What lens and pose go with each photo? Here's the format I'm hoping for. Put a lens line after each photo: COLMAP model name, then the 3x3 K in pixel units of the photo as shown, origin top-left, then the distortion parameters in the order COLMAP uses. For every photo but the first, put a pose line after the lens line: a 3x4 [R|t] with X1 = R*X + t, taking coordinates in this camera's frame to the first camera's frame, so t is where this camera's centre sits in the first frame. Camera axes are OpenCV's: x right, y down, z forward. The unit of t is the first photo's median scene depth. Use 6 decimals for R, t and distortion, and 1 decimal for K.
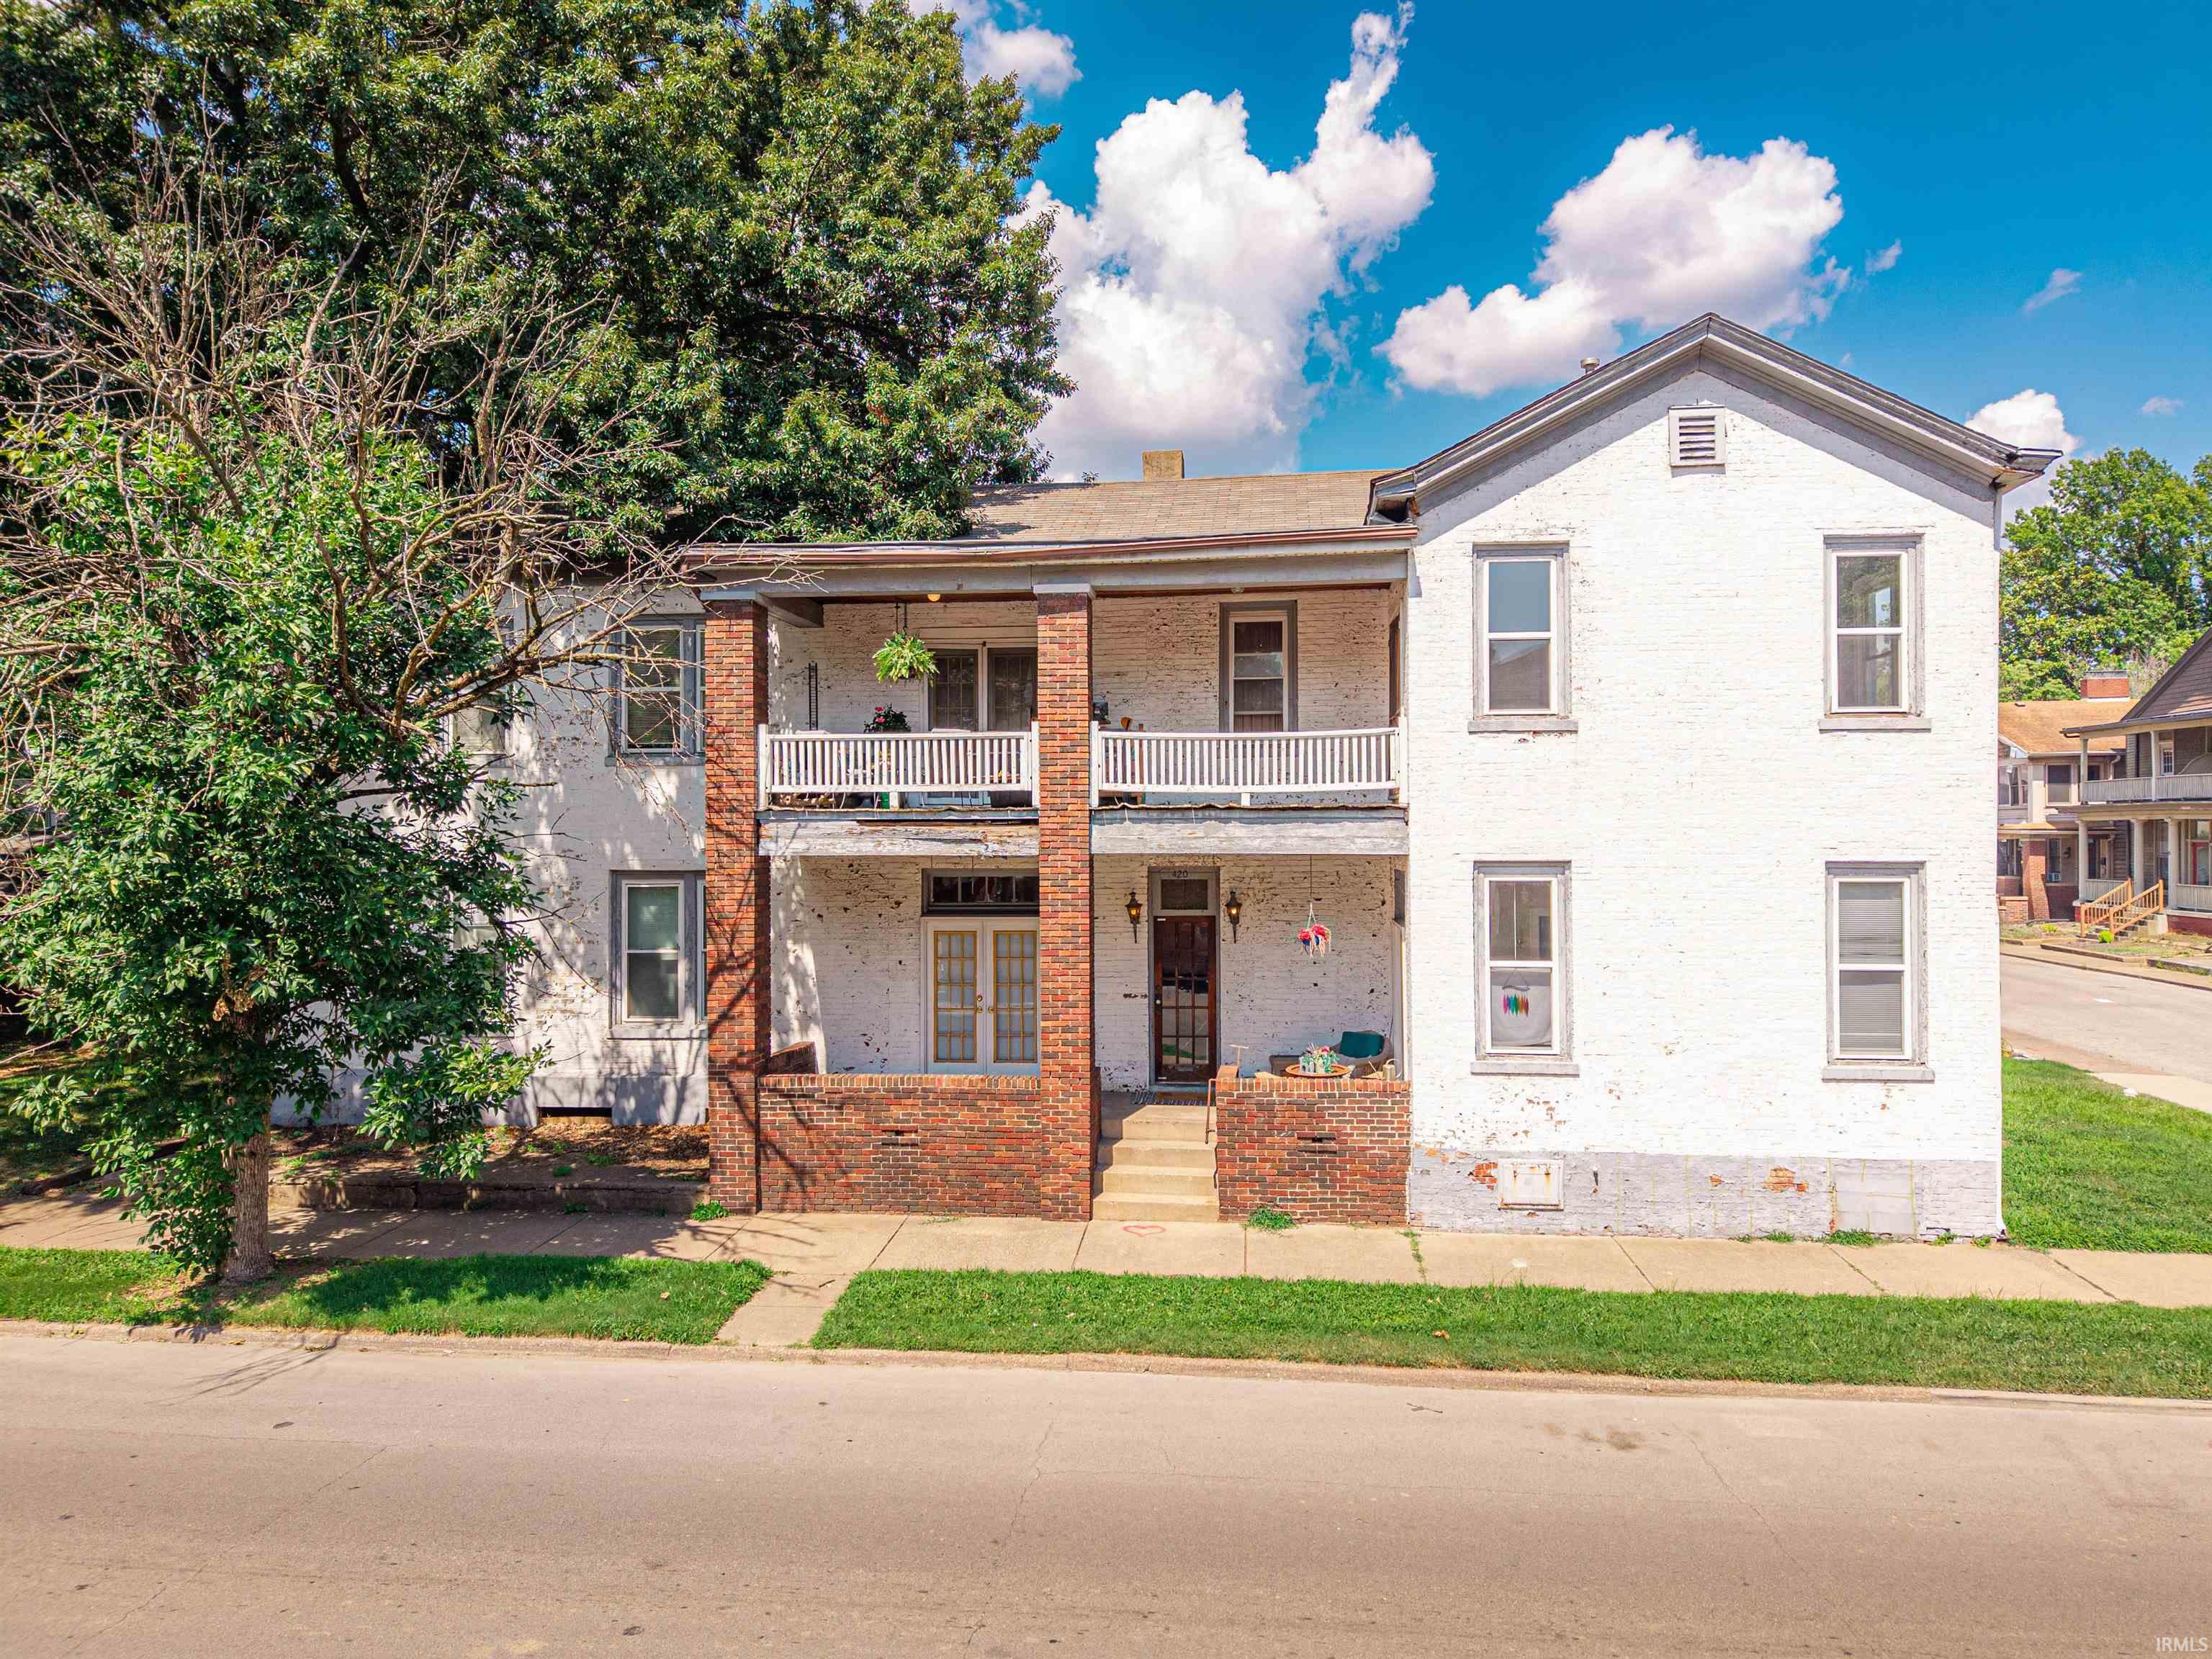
lens RADIAL K [[1520.2, 0, 1106.0], [0, 1520.2, 829.5], [0, 0, 1]] dist [-0.074305, 0.061528]
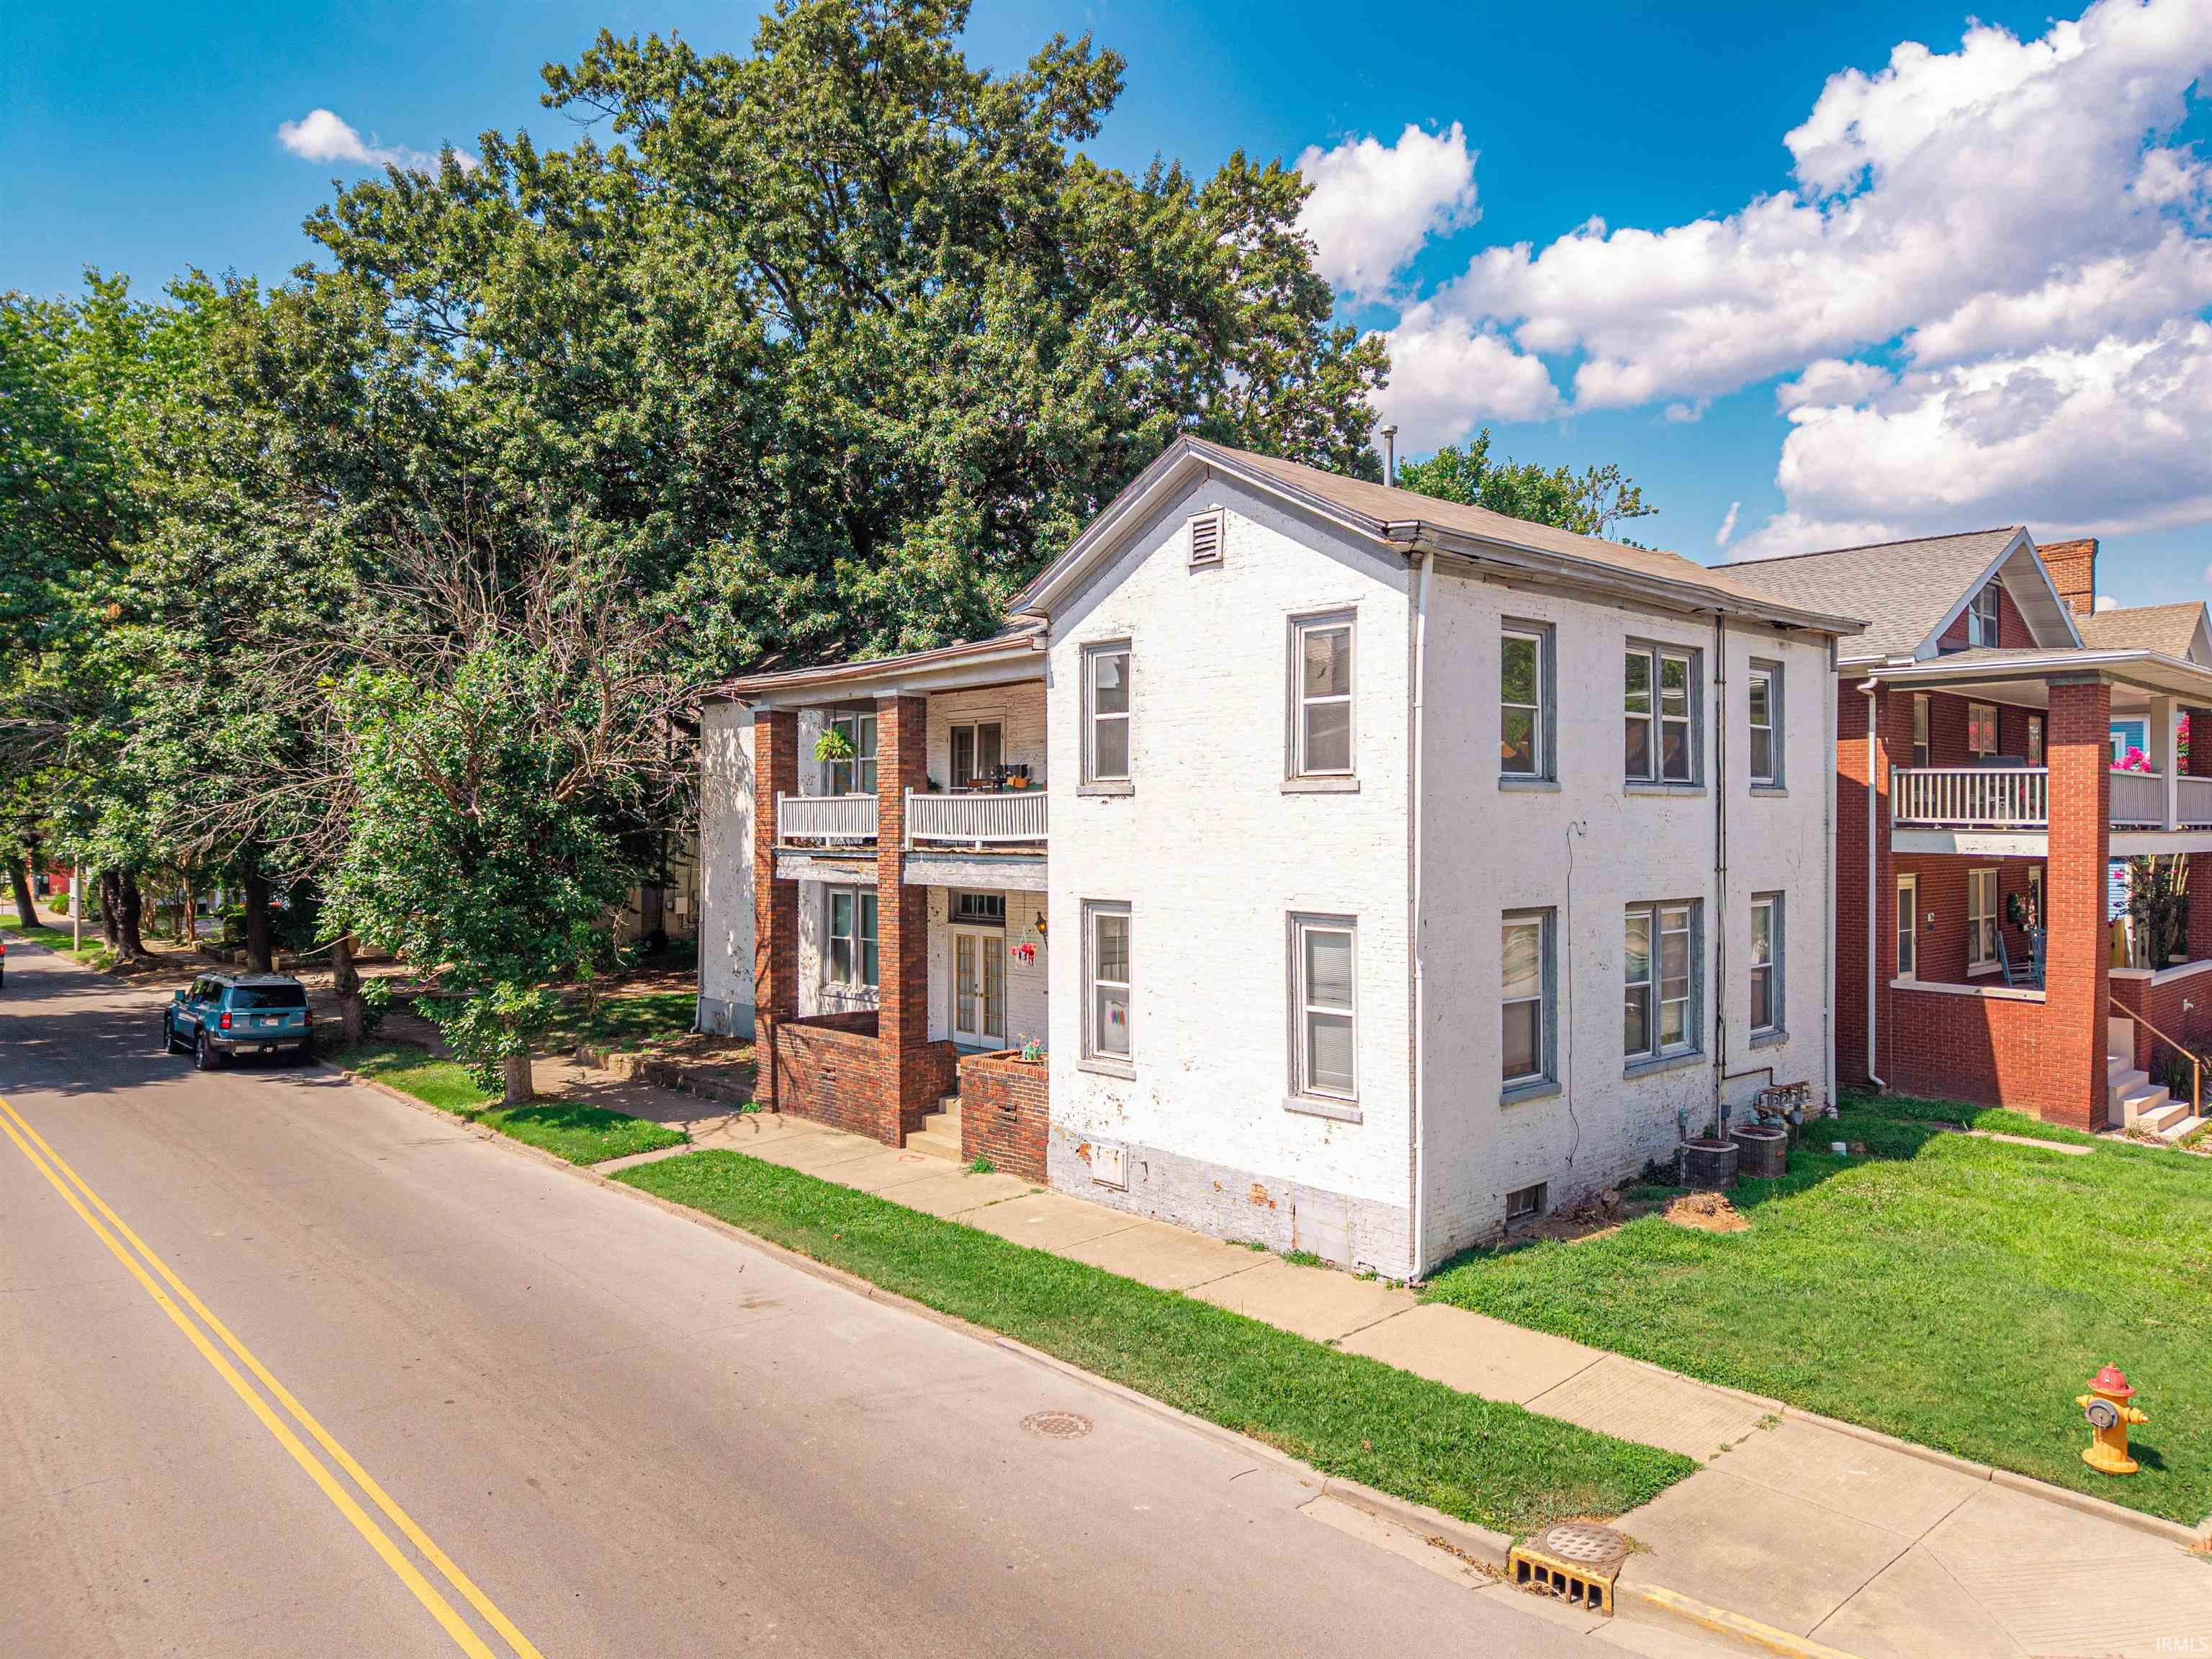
lens RADIAL K [[1472.2, 0, 1106.0], [0, 1472.2, 829.5], [0, 0, 1]] dist [0.019466, -0.015041]
pose [[0.776086, 0.006343, -0.630595, 1.050861], [-0.010807, 0.999936, -0.003242, -0.033195], [0.630535, 0.009331, 0.776105, 0.072878]]
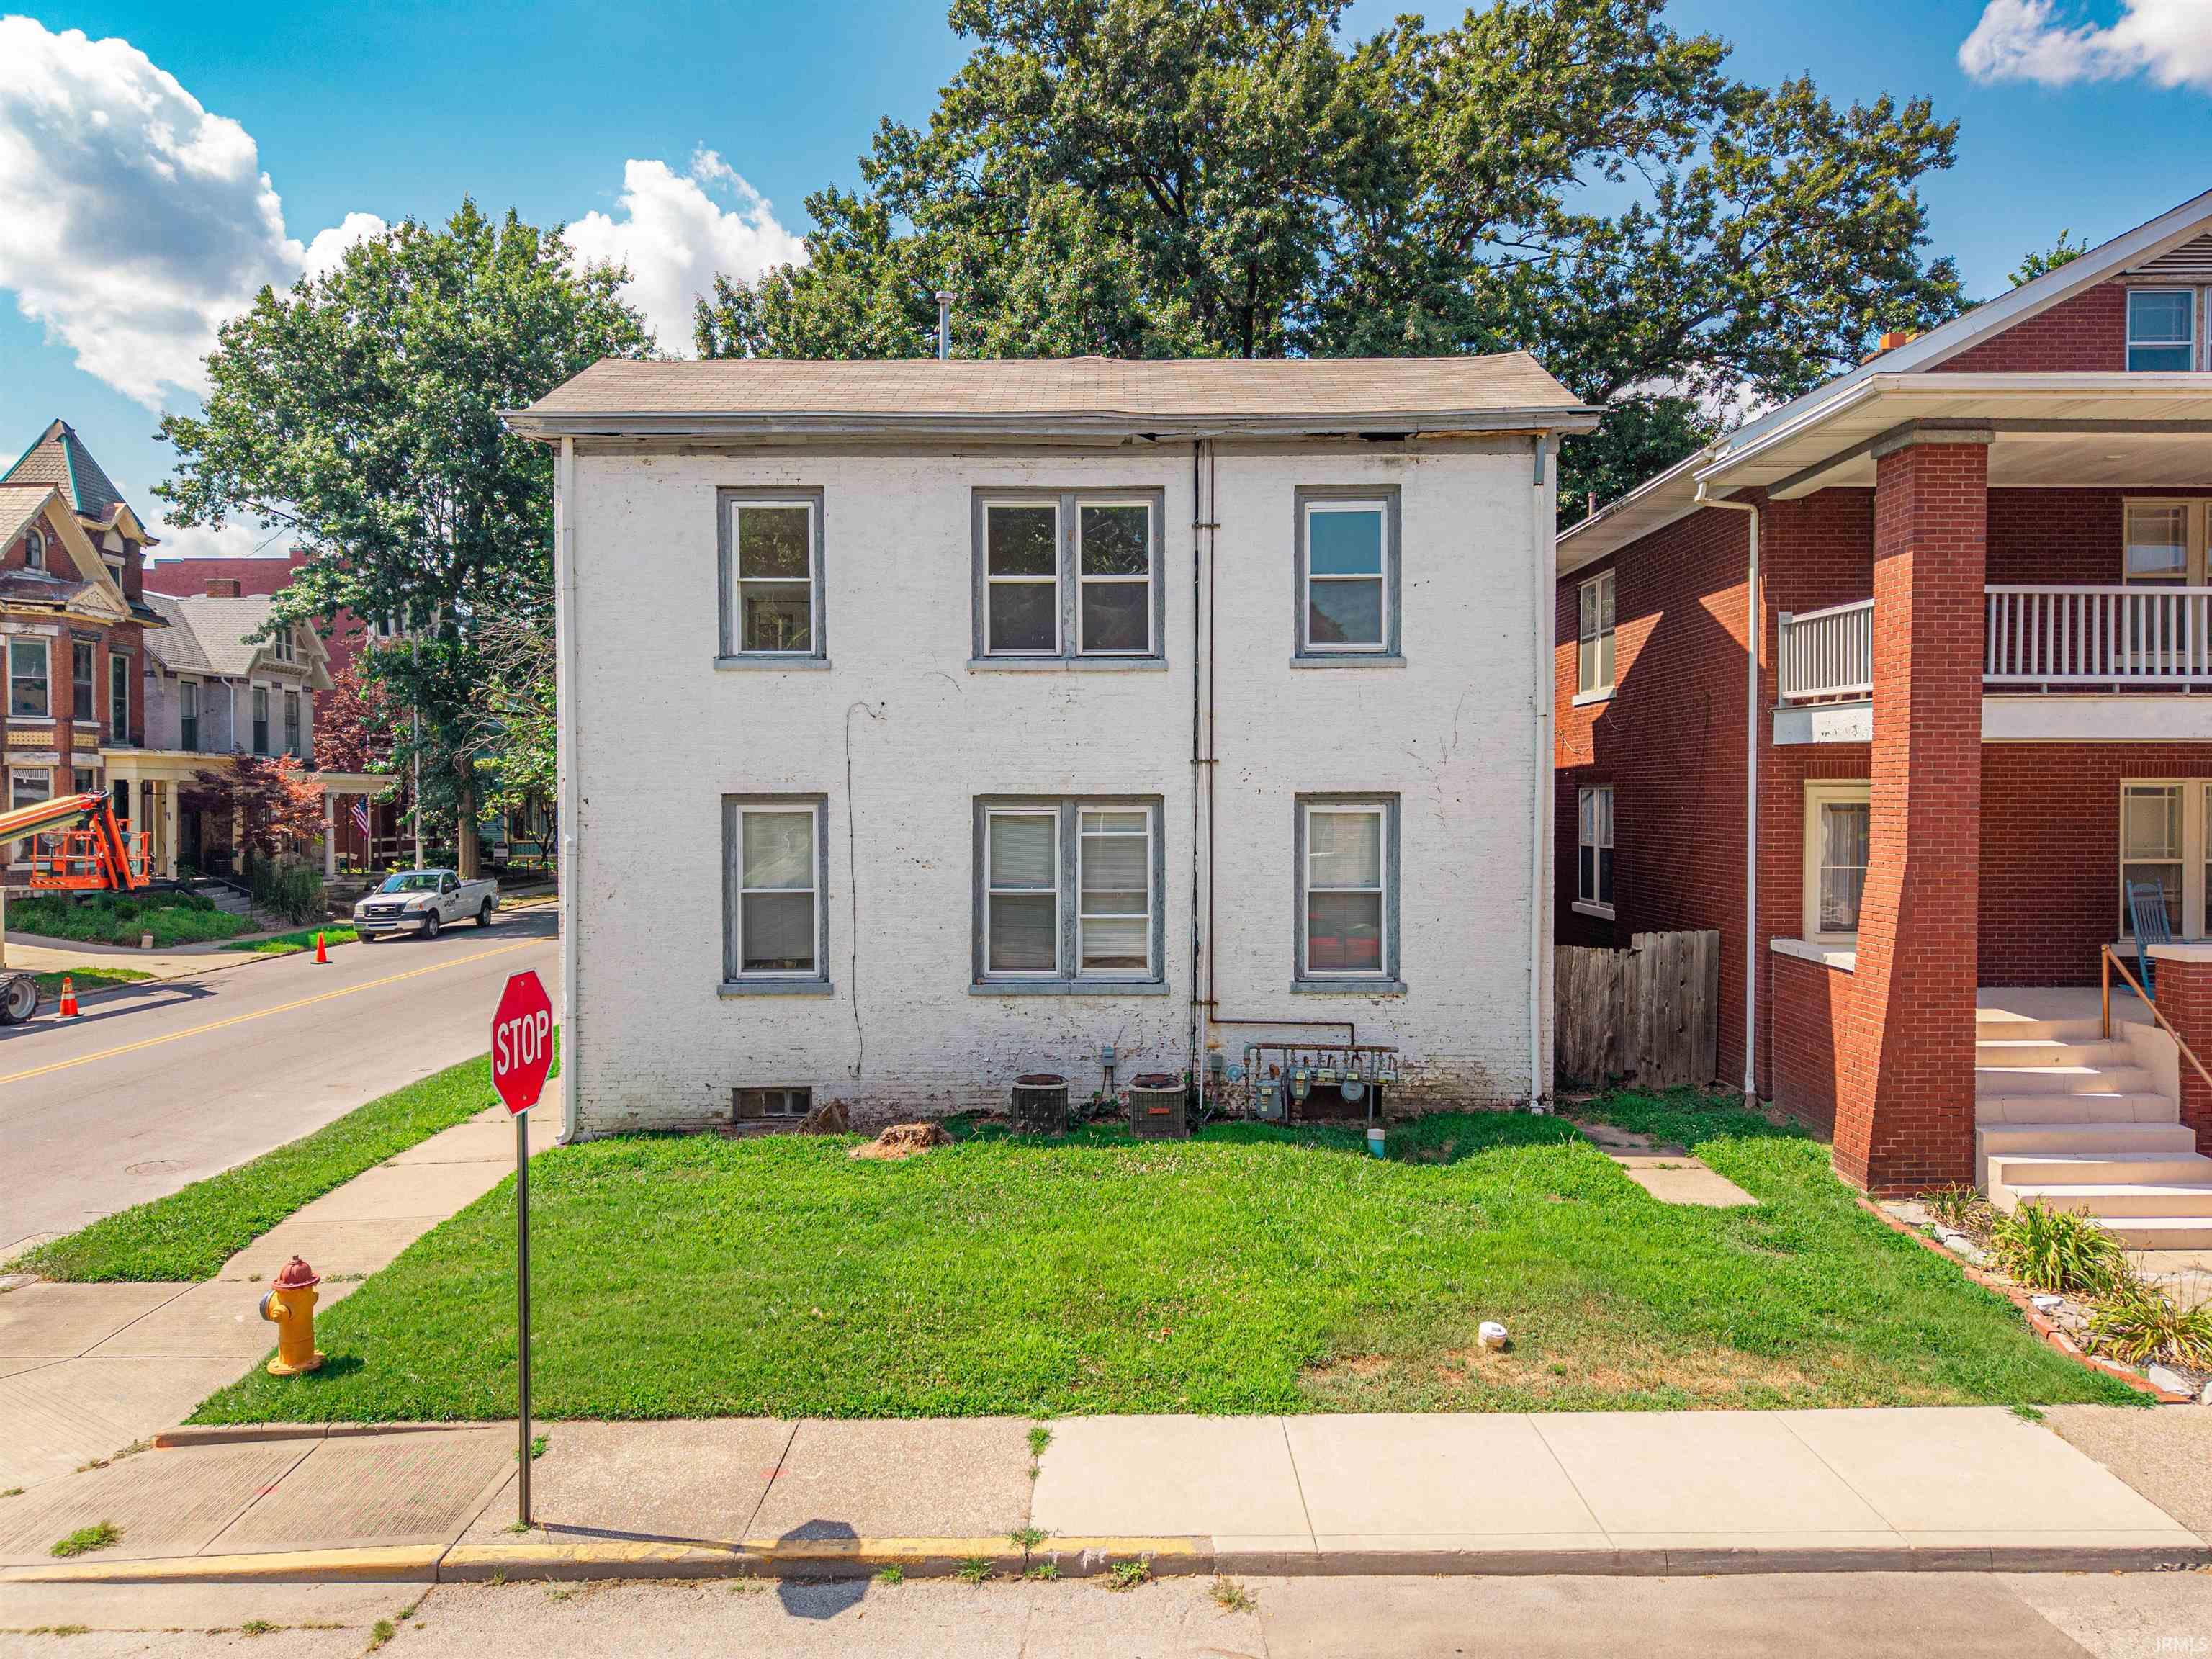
lens RADIAL K [[1472.2, 0, 1106.0], [0, 1472.2, 829.5], [0, 0, 1]] dist [0.019466, -0.015041]
pose [[0.146600, 0.028543, -0.988784, 1.660380], [-0.010584, 0.999572, 0.027285, 0.011716], [0.989139, 0.006465, 0.146840, 1.192500]]
